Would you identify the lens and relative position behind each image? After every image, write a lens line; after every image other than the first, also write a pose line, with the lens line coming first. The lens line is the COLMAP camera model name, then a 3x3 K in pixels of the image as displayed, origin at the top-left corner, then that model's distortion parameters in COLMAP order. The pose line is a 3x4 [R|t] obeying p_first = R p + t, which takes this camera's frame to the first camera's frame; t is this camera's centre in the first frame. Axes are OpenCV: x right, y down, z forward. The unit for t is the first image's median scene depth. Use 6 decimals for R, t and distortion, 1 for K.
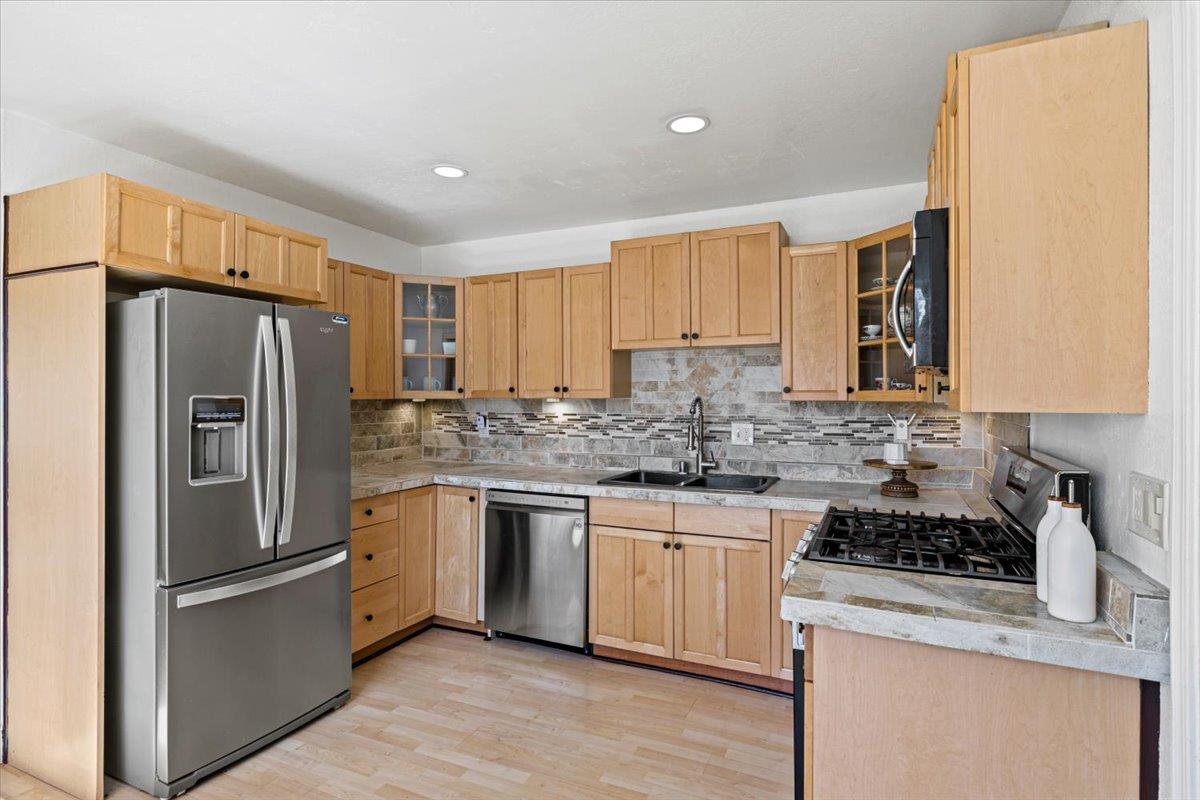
lens RADIAL K [[607.7, 0, 605.3], [0, 607.7, 397.3], [0, 0, 1]] dist [-0.016591, 0.000202]
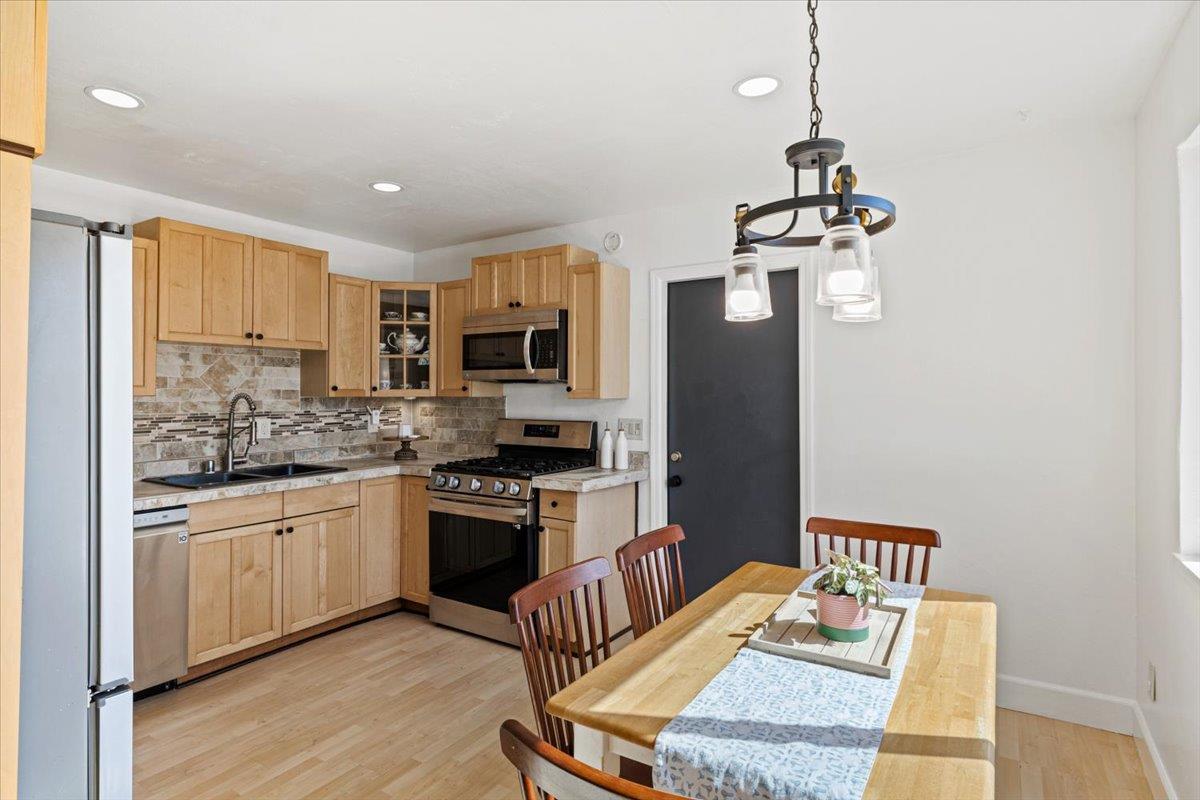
lens RADIAL K [[634.7, 0, 604.9], [0, 634.7, 393.9], [0, 0, 1]] dist [-0.001344, -0.000016]
pose [[0.132363, -0.002047, 0.991199, -0.846010], [0.001741, 0.999997, 0.001833, -0.002199], [-0.991200, 0.001483, 0.132367, 0.251825]]
